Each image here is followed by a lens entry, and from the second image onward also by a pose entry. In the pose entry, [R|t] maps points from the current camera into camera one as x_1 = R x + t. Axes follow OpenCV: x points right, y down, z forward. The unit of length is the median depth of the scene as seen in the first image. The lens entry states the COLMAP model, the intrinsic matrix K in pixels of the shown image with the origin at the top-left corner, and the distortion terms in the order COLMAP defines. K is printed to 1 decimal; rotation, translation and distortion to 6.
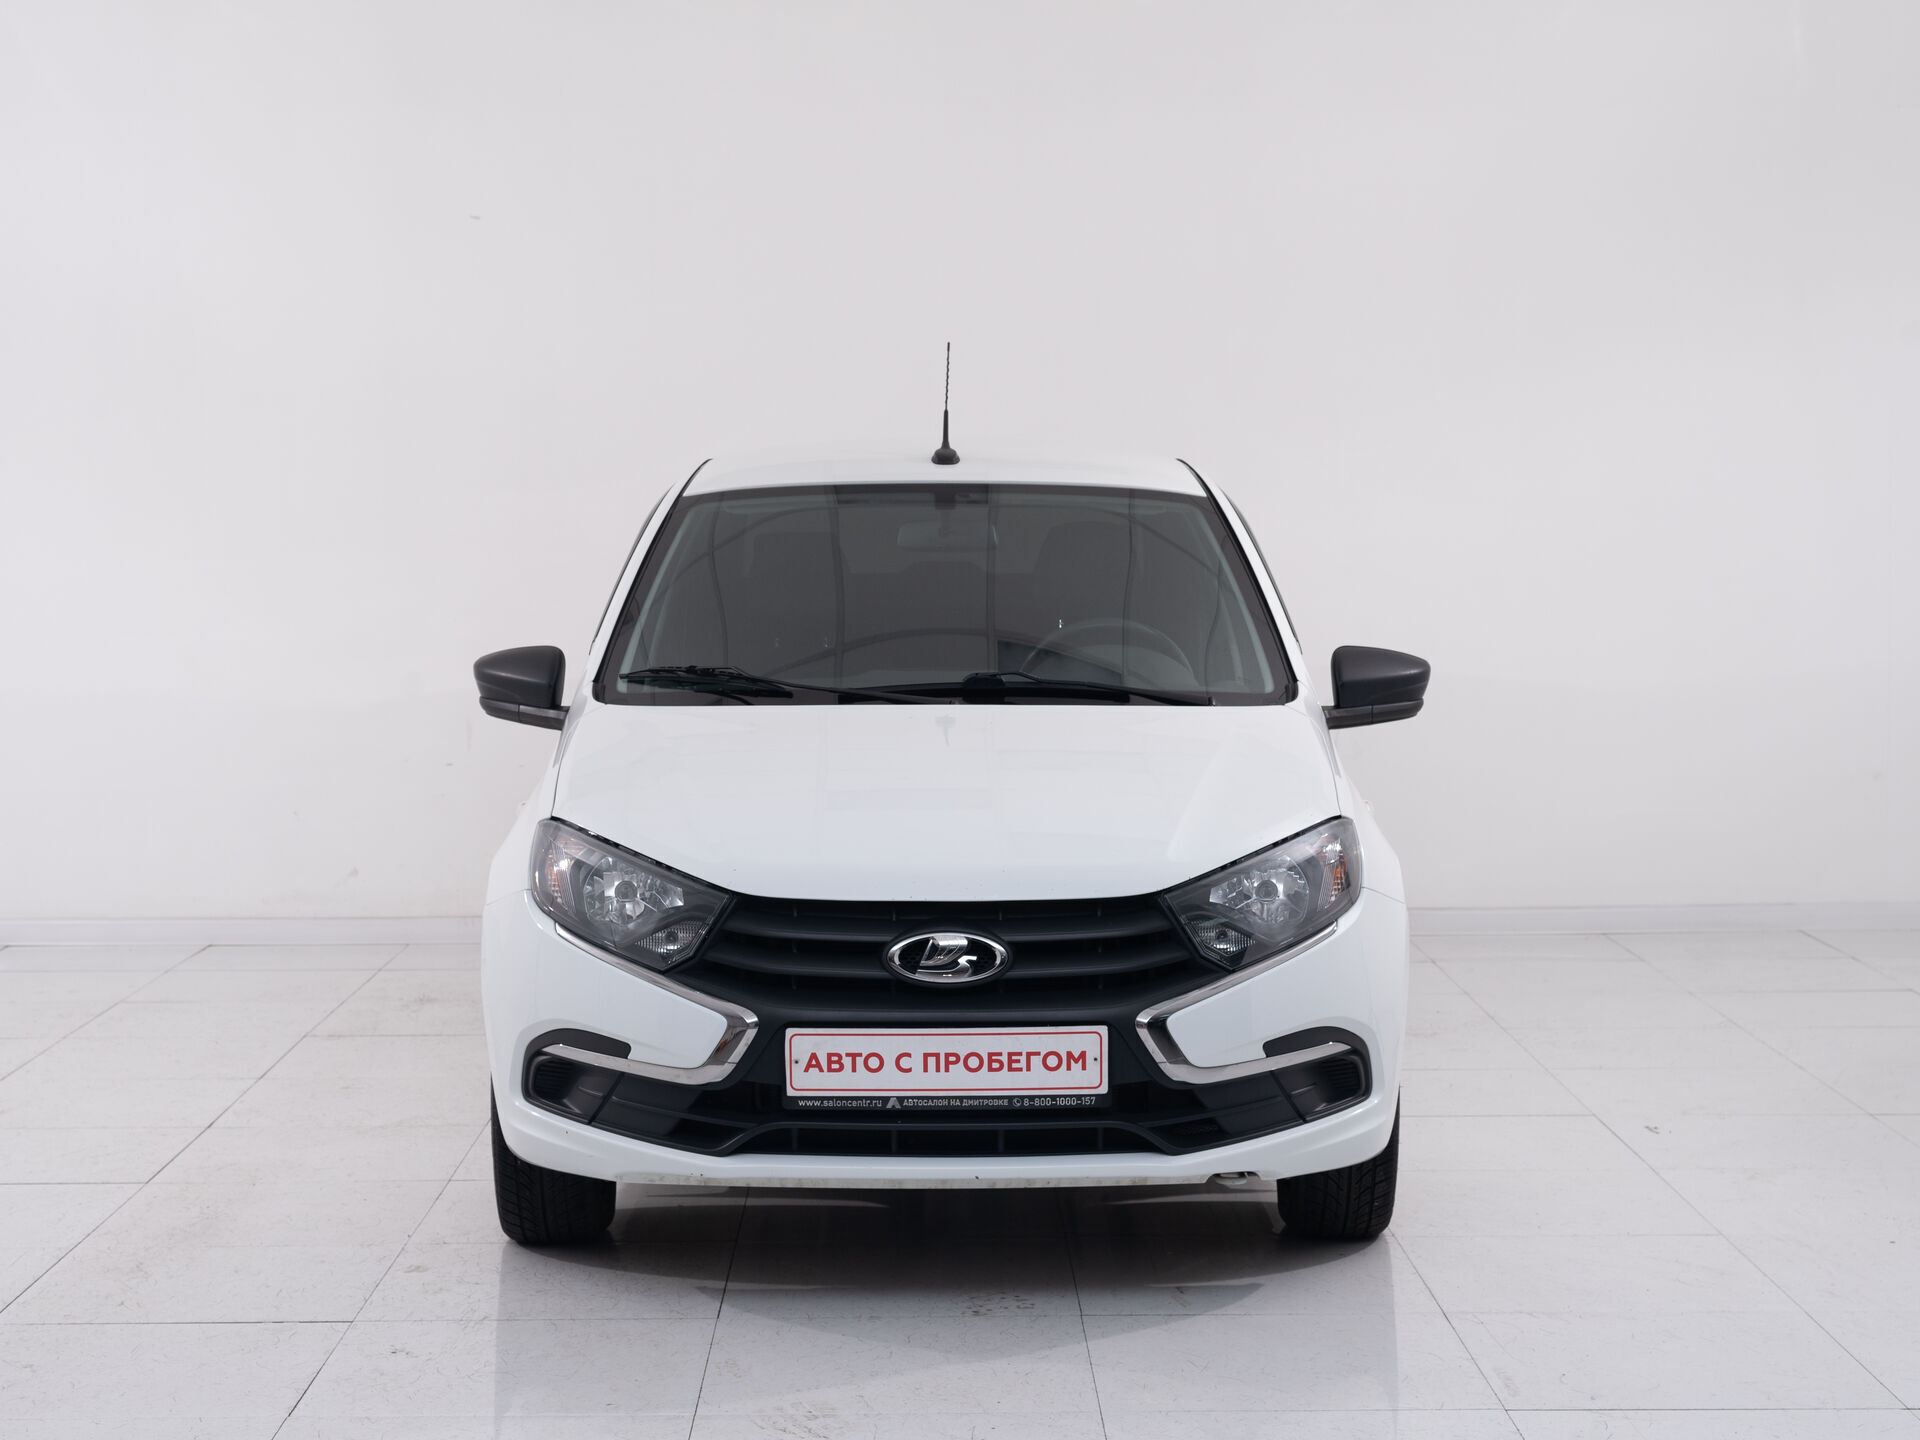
lens RADIAL K [[3167.3, 0, 960.0], [0, 3167.3, 720.0], [0, 0, 1]] dist [-0.007296, -0.005103]
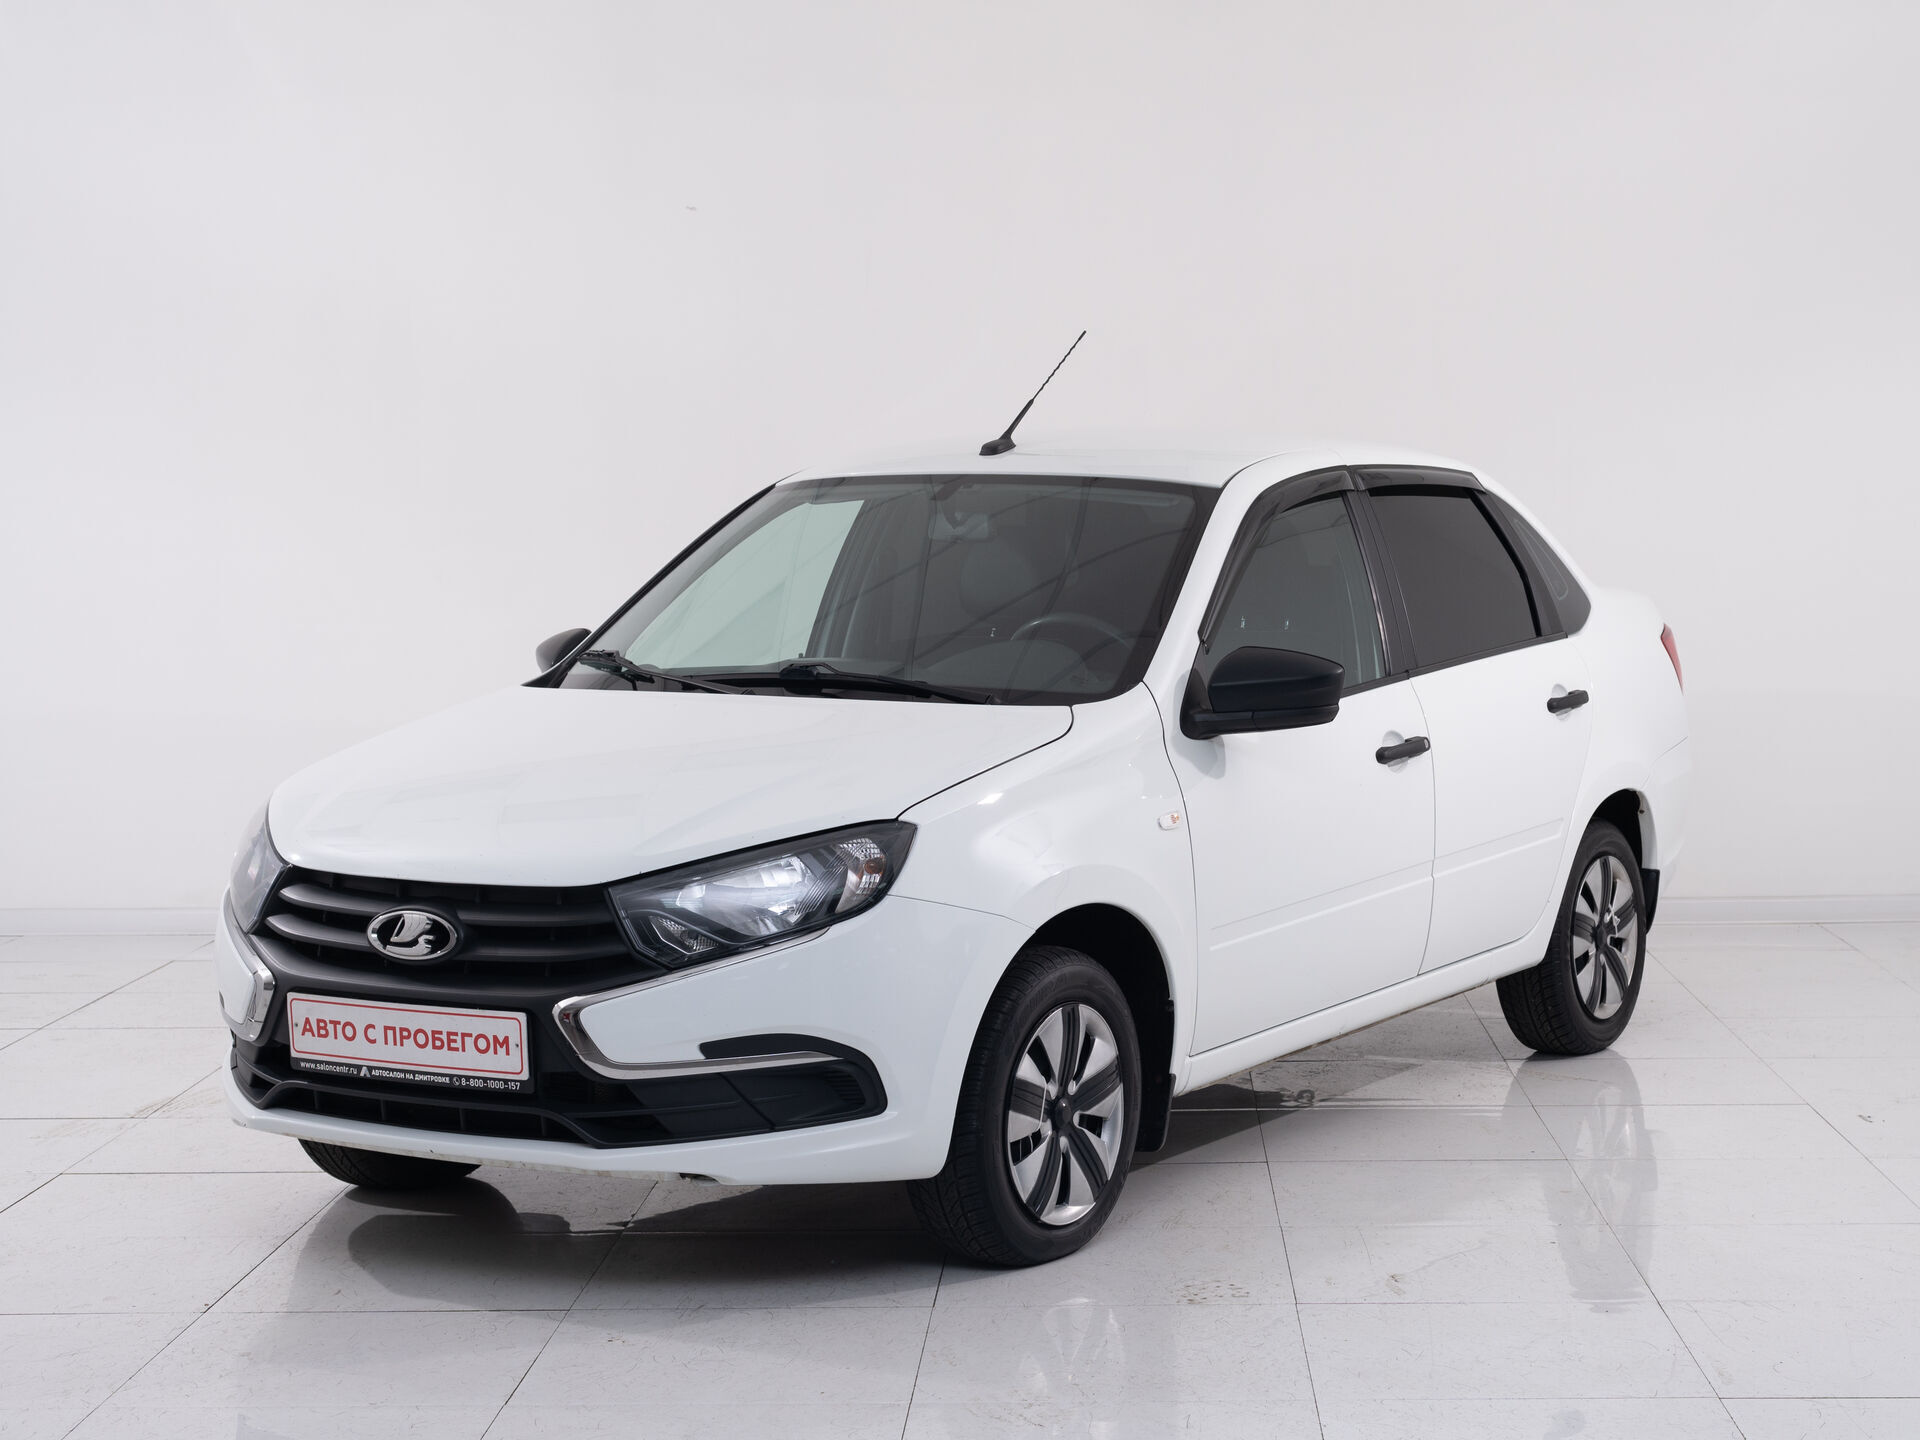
lens RADIAL K [[3102.6, 0, 960.0], [0, 3102.6, 720.0], [0, 0, 1]] dist [0.038048, 0.056459]
pose [[0.848555, 0.026067, -0.528464, 0.685567], [-0.023739, 0.999656, 0.011191, -0.011477], [0.528574, 0.003049, 0.848882, 0.230086]]
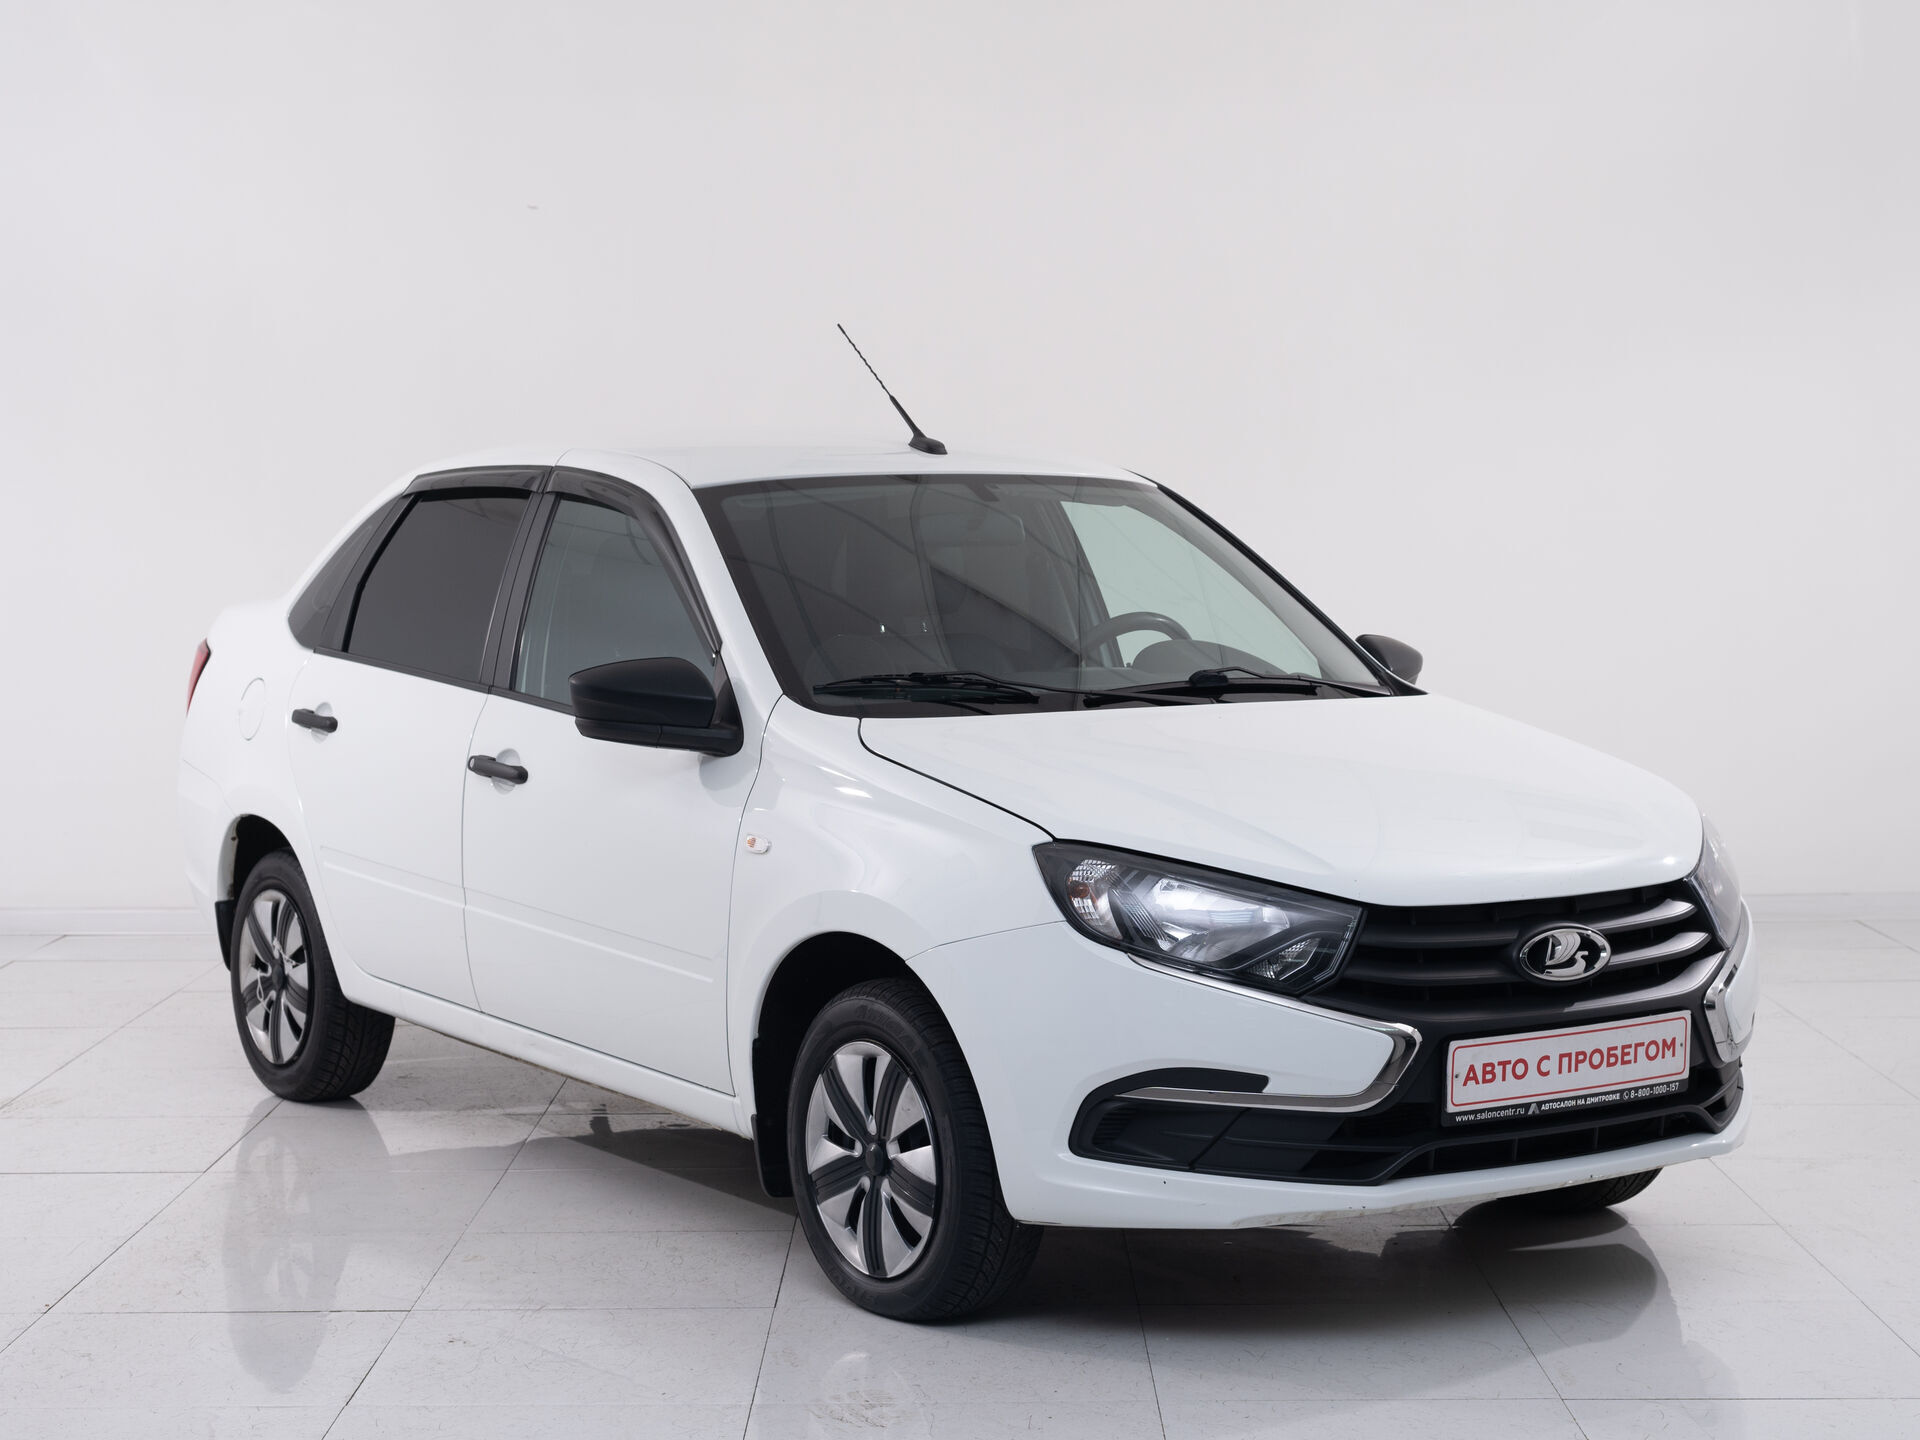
lens RADIAL K [[3167.3, 0, 960.0], [0, 3167.3, 720.0], [0, 0, 1]] dist [-0.007296, -0.005103]
pose [[0.849213, -0.038117, 0.526672, -0.677181], [0.038385, 0.999209, 0.010422, -0.015196], [-0.526653, 0.011366, 0.850005, 0.264423]]
